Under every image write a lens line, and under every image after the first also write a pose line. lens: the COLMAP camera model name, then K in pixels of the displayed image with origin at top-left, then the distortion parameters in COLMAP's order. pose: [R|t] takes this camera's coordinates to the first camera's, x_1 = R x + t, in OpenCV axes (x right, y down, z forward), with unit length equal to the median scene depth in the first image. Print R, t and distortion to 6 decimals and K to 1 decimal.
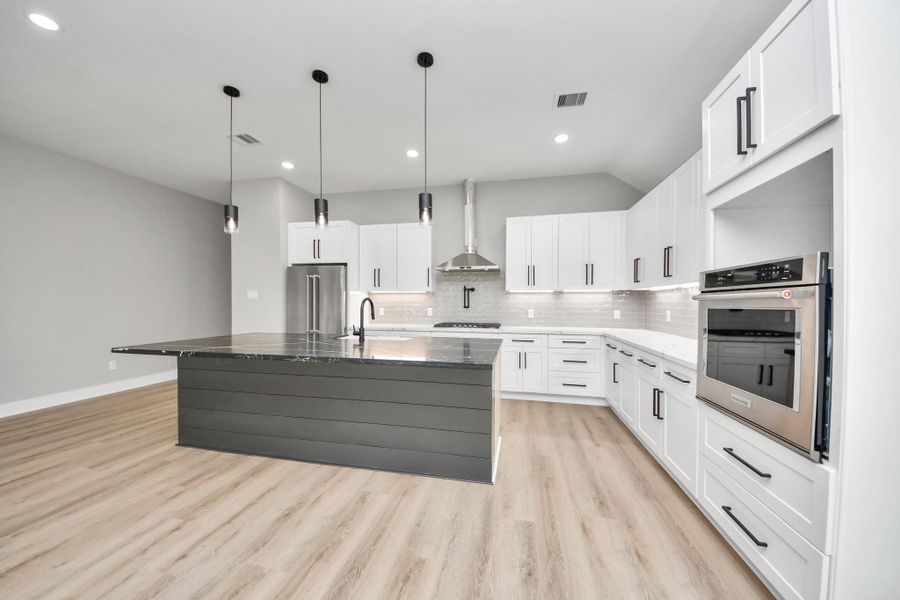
lens RADIAL K [[321.2, 0, 440.8], [0, 321.2, 302.4], [0, 0, 1]] dist [0.002939, -0.006373]
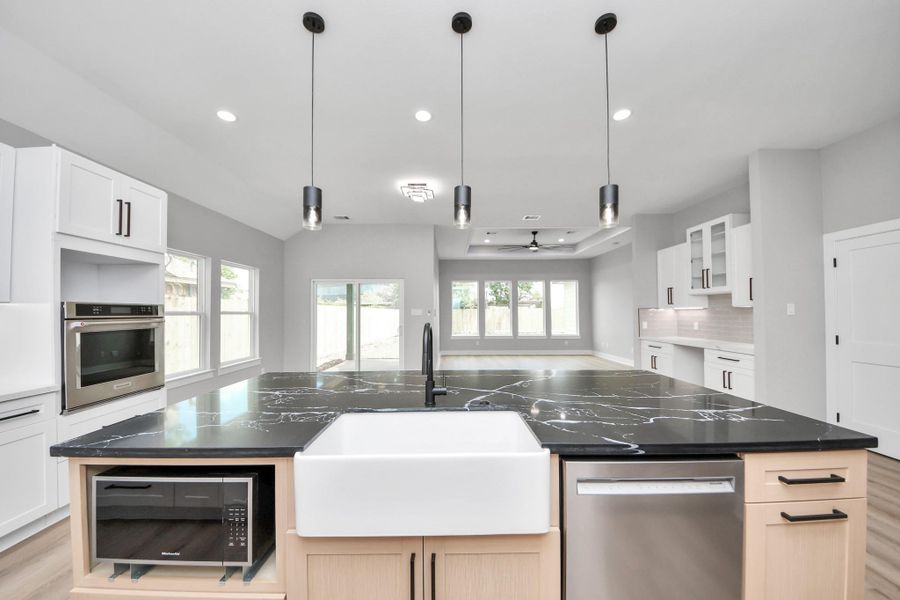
lens RADIAL K [[321.2, 0, 451.1], [0, 321.2, 299.1], [0, 0, 1]] dist [0.002939, -0.006373]
pose [[-0.970156, -0.007042, -0.242381, -0.164384], [0.003723, 0.999028, -0.043924, -0.033406], [0.242455, -0.043516, -0.969186, 1.677011]]
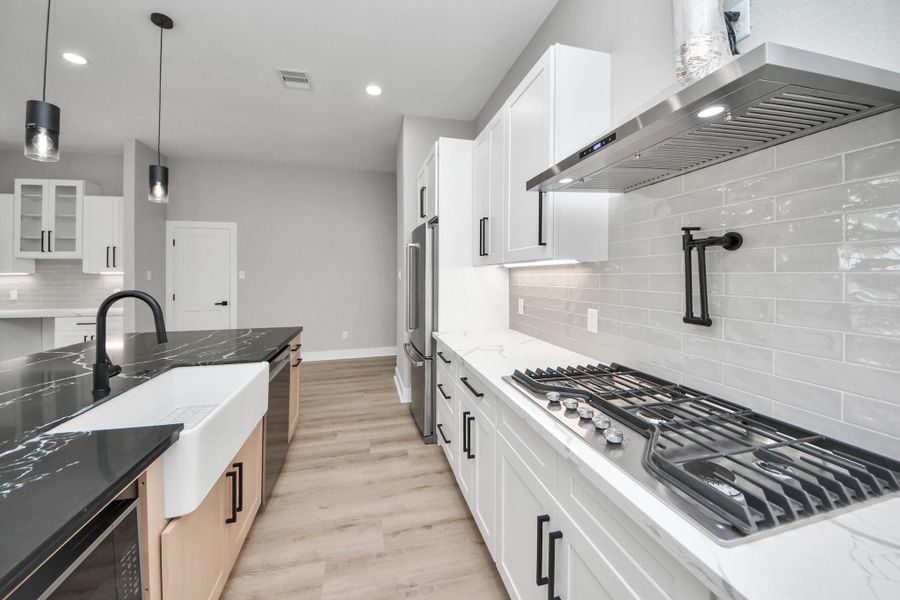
lens RADIAL K [[321.2, 0, 433.6], [0, 321.2, 276.6], [0, 0, 1]] dist [0.002939, -0.006373]
pose [[0.451310, 0.001536, -0.892366, 0.369125], [0.005043, 0.999978, 0.004271, -0.037533], [0.892353, -0.006428, 0.451292, 1.330468]]
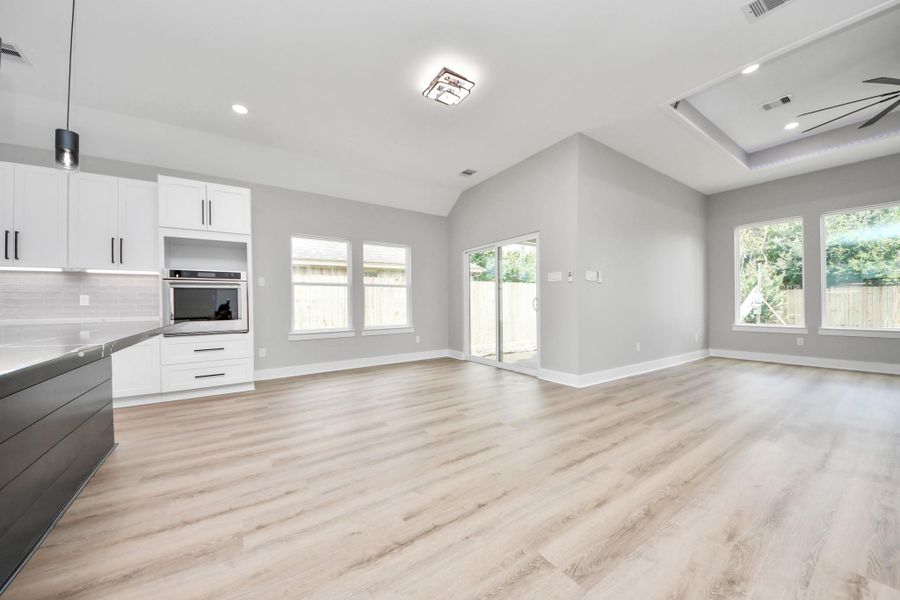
lens RADIAL K [[321.2, 0, 454.2], [0, 321.2, 304.2], [0, 0, 1]] dist [0.002939, -0.006373]
pose [[-0.735005, 0.007467, 0.678021, -1.178174], [0.007161, 0.999969, -0.003251, 0.092307], [-0.678024, 0.002466, -0.735036, 0.847654]]
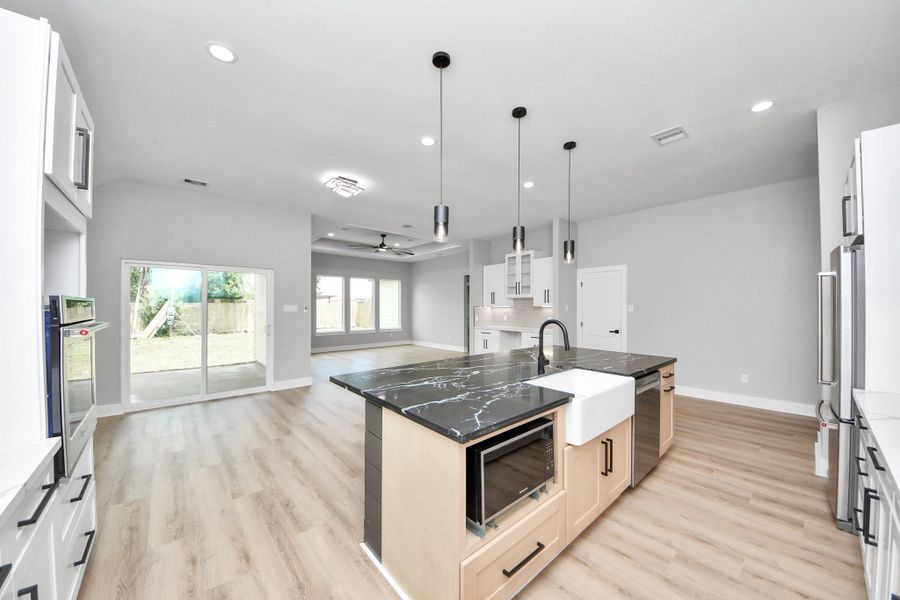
lens RADIAL K [[321.2, 0, 455.0], [0, 321.2, 293.6], [0, 0, 1]] dist [0.002939, -0.006373]
pose [[-0.566008, -0.037403, -0.823551, 0.625914], [-0.002247, 0.999037, -0.043829, -0.047757], [0.824397, -0.022957, -0.565546, 1.422700]]
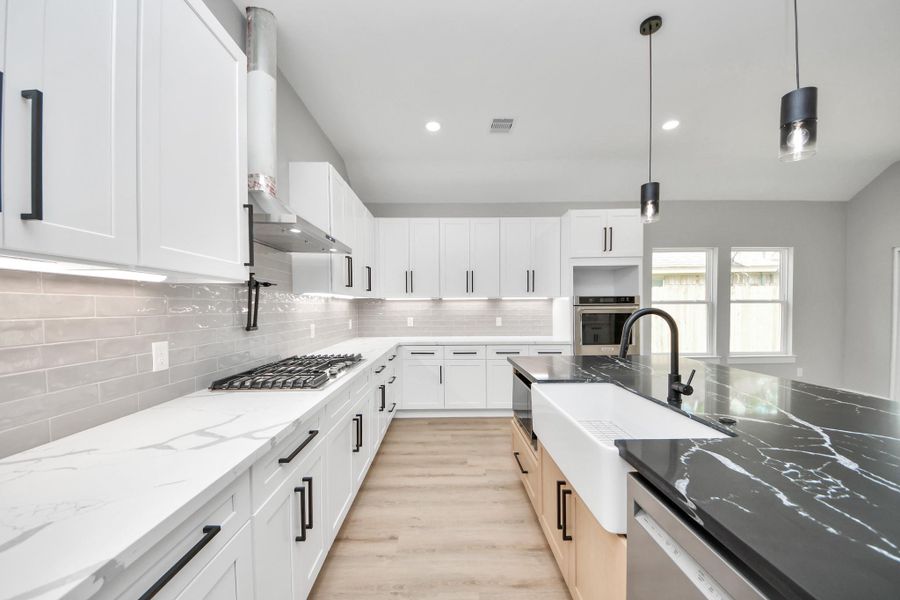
lens RADIAL K [[321.2, 0, 437.9], [0, 321.2, 311.5], [0, 0, 1]] dist [0.002939, -0.006373]
pose [[-0.219916, -0.015549, 0.975395, -0.676351], [0.003681, 0.999853, 0.016769, -0.021885], [-0.975512, 0.007278, -0.219826, 1.583676]]
